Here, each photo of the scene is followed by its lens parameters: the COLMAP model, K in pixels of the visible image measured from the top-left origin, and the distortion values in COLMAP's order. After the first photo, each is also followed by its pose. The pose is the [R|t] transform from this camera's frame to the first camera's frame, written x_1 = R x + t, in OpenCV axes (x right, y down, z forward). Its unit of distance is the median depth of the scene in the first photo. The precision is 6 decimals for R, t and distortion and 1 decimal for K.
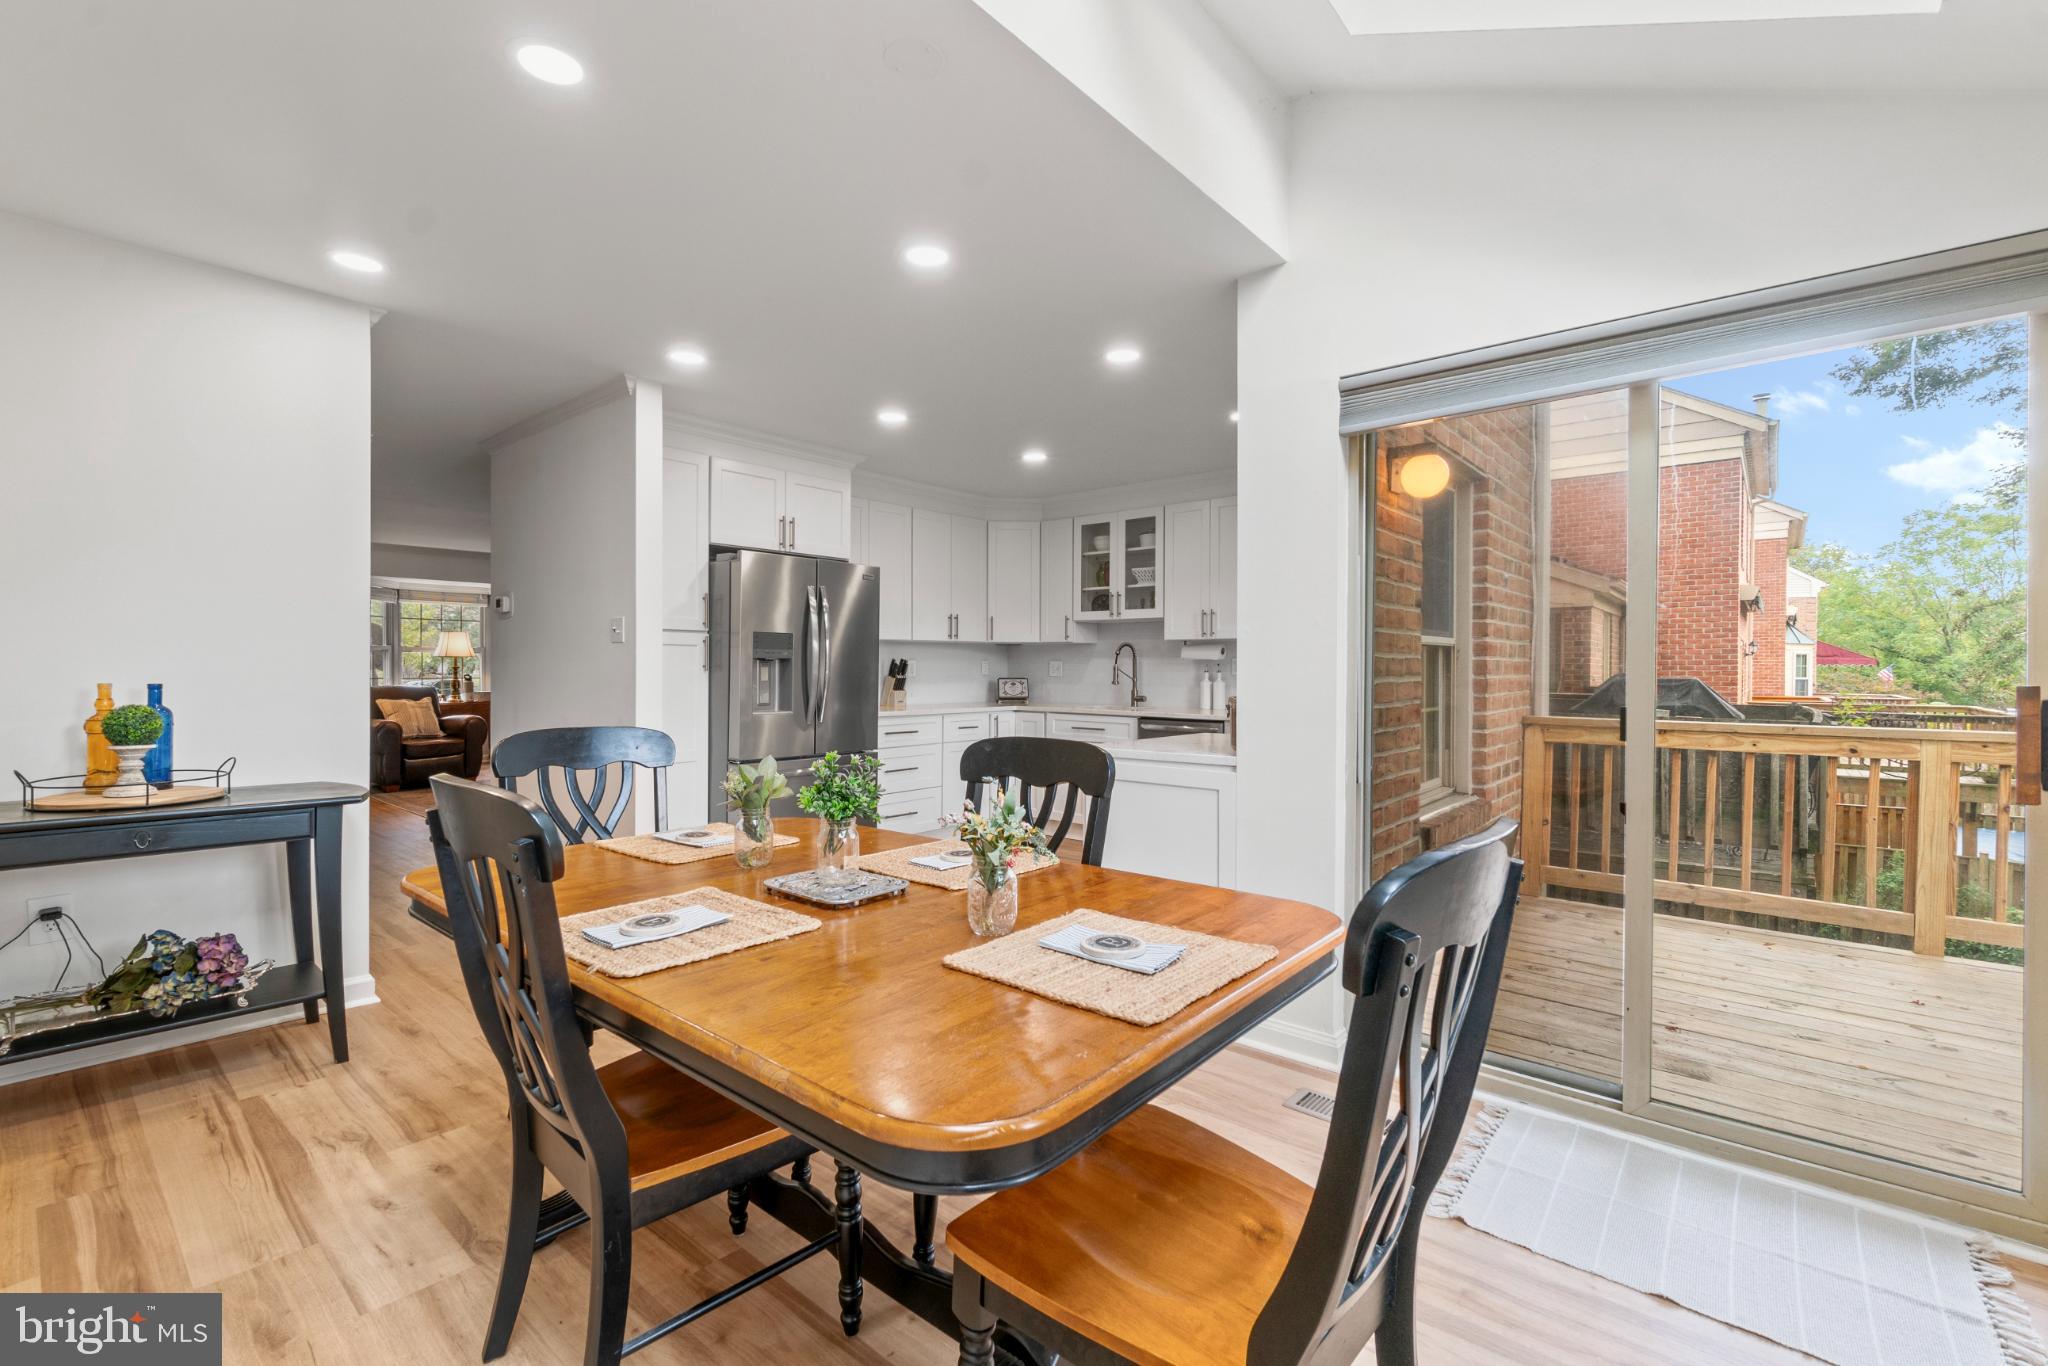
lens RADIAL K [[896.4, 0, 1007.6], [0, 896.4, 668.9], [0, 0, 1]] dist [-0.002608, -0.000606]
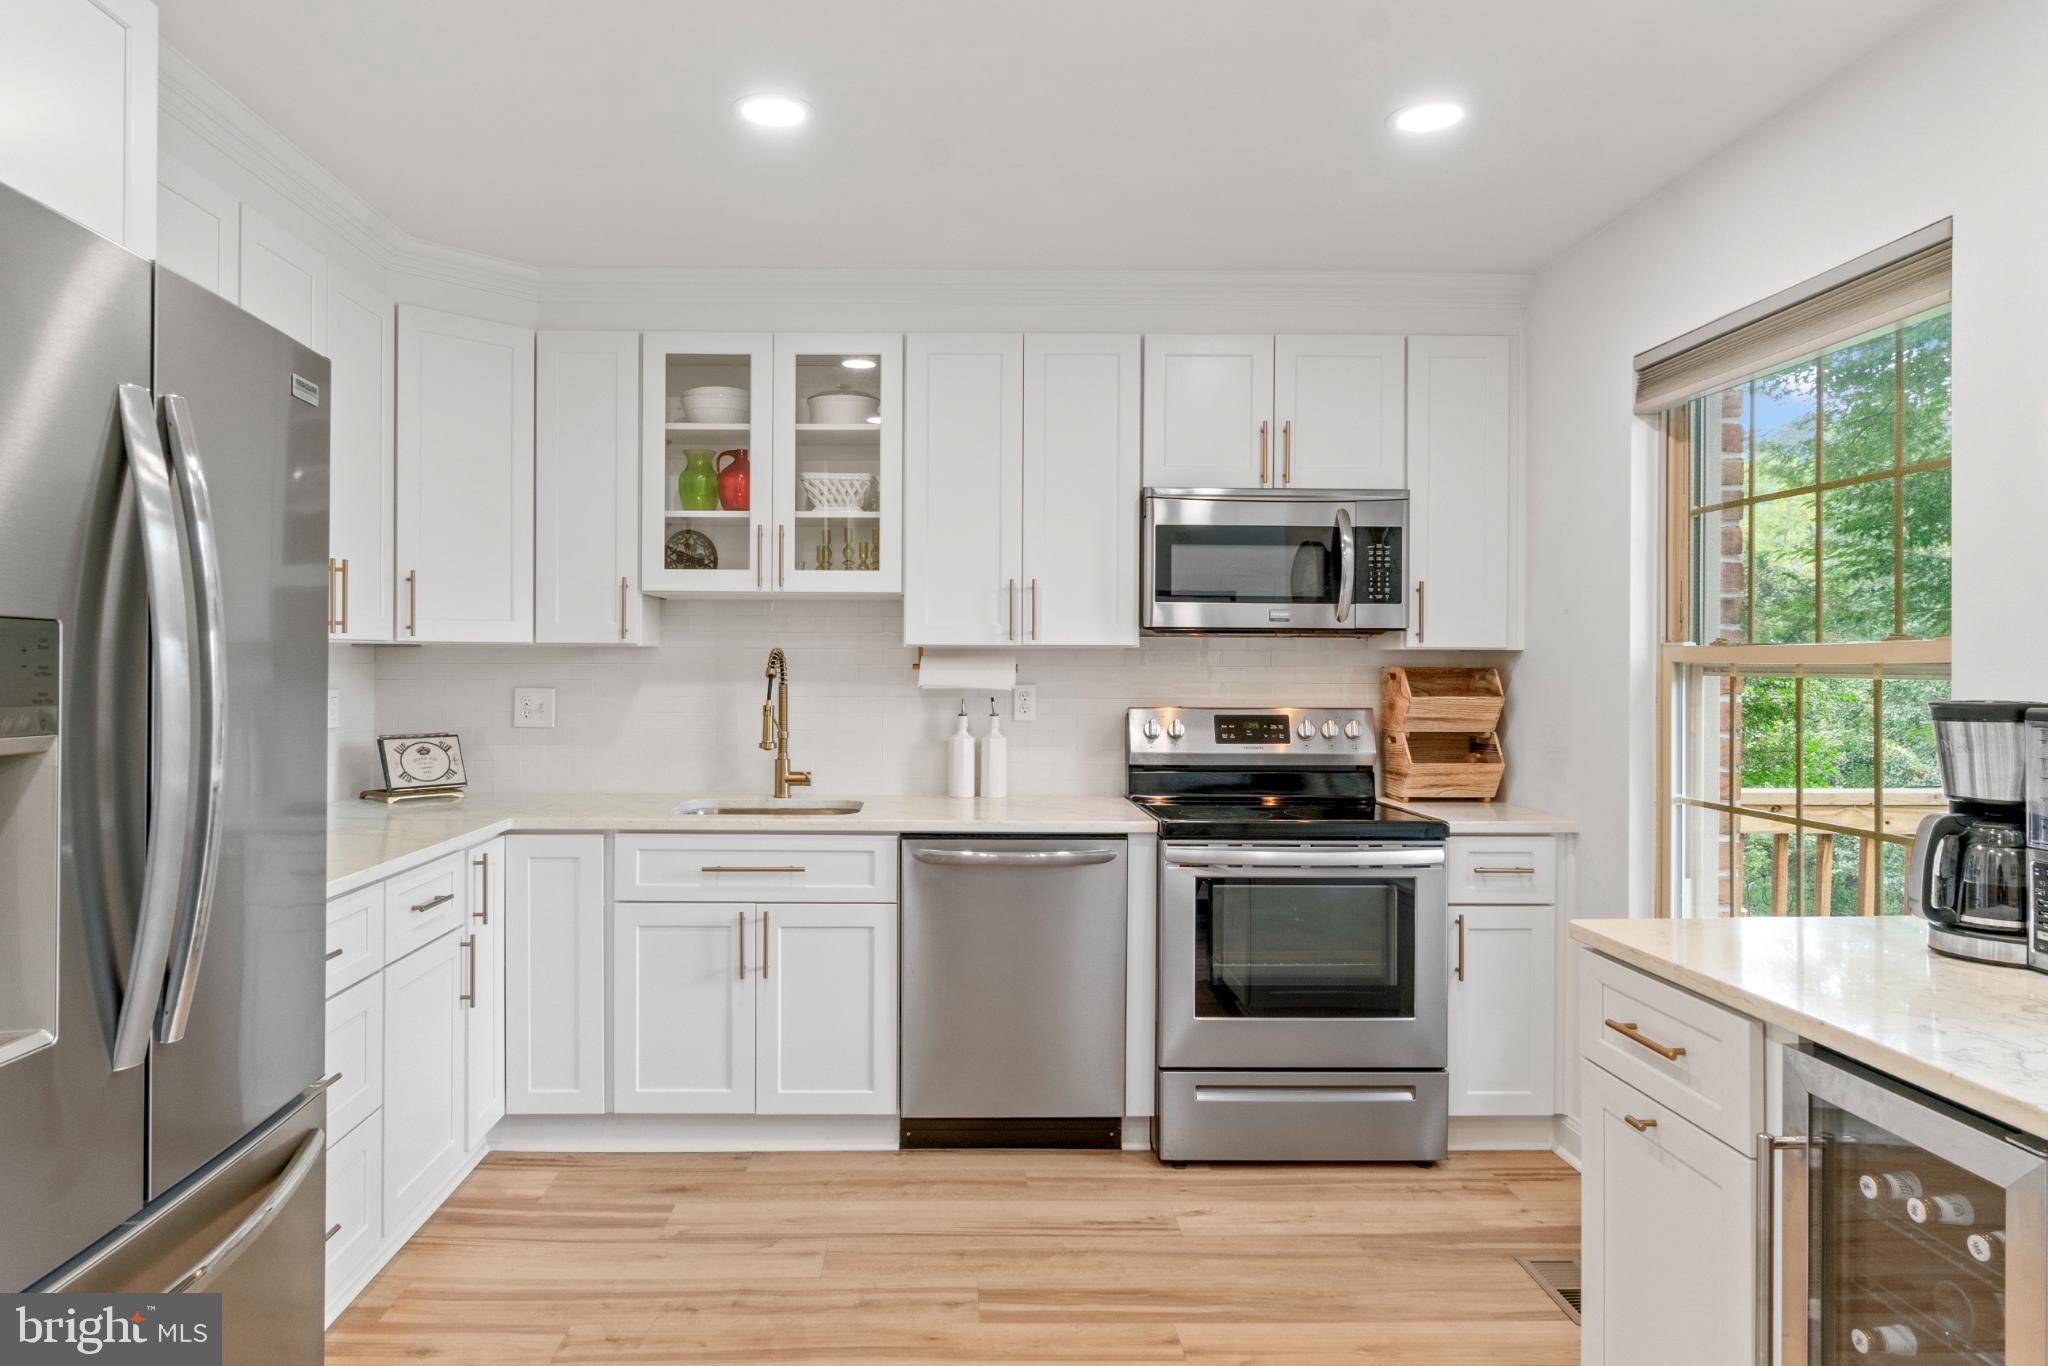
lens RADIAL K [[1273.4, 0, 944.7], [0, 1273.4, 670.9], [0, 0, 1]] dist [-0.002990, -0.000276]
pose [[0.747150, -0.004188, 0.664643, -0.210608], [0.001158, 0.999987, 0.004999, -0.022156], [-0.664655, -0.002965, 0.747145, 0.512340]]
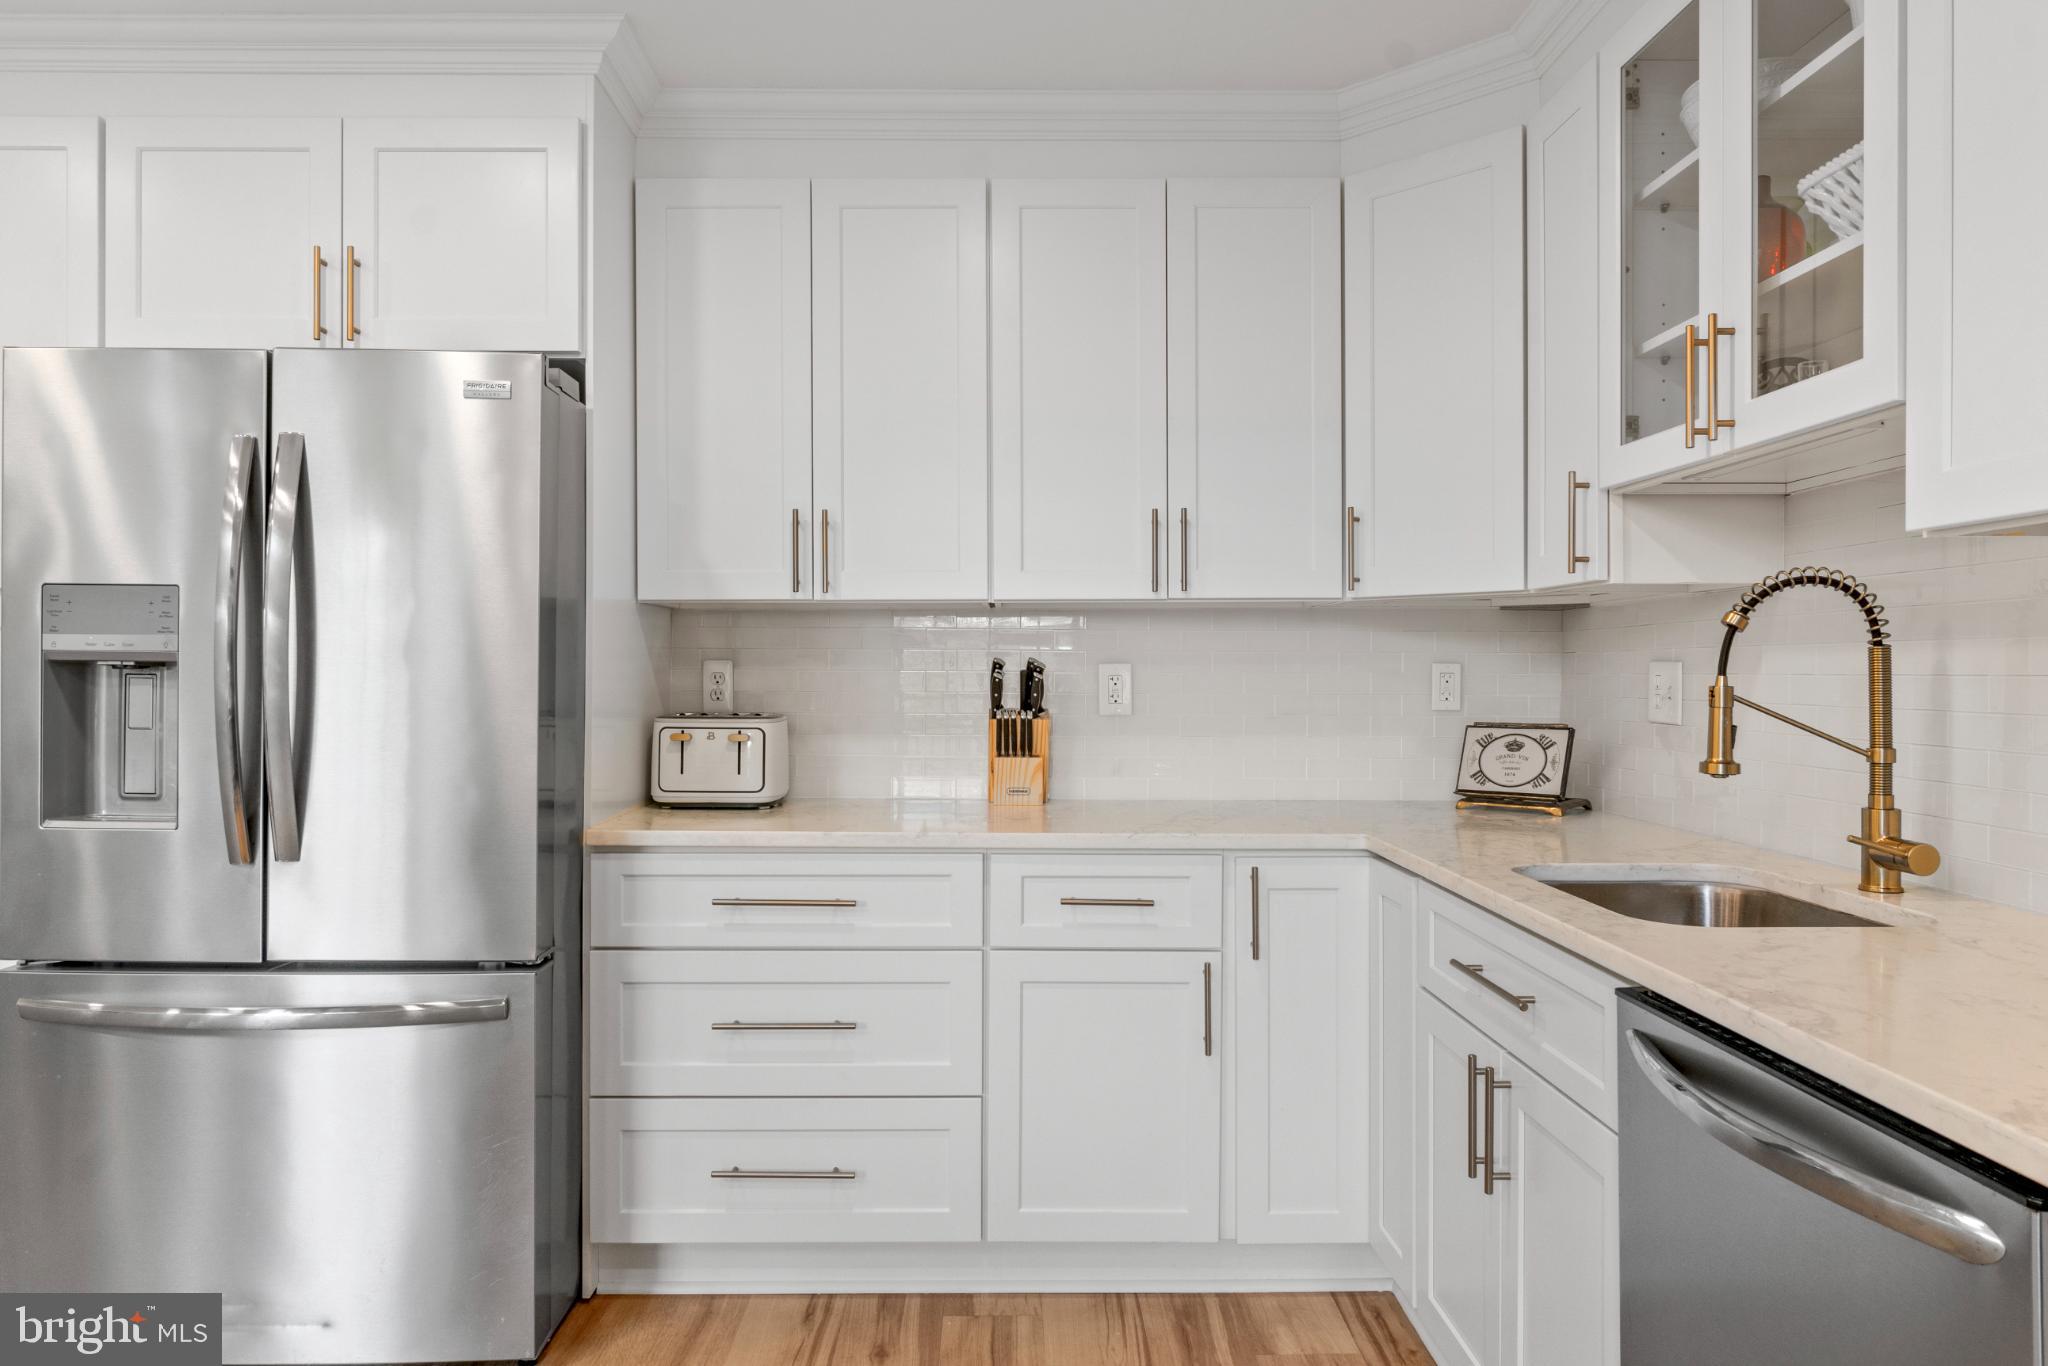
lens RADIAL K [[1330.2, 0, 1015.6], [0, 1330.2, 677.7], [0, 0, 1]] dist [0.002168, 0.001100]
pose [[0.661355, 0.001622, -0.750072, 0.243757], [-0.002103, 0.999998, 0.000308, -0.005058], [0.750070, 0.001373, 0.661357, 0.687999]]
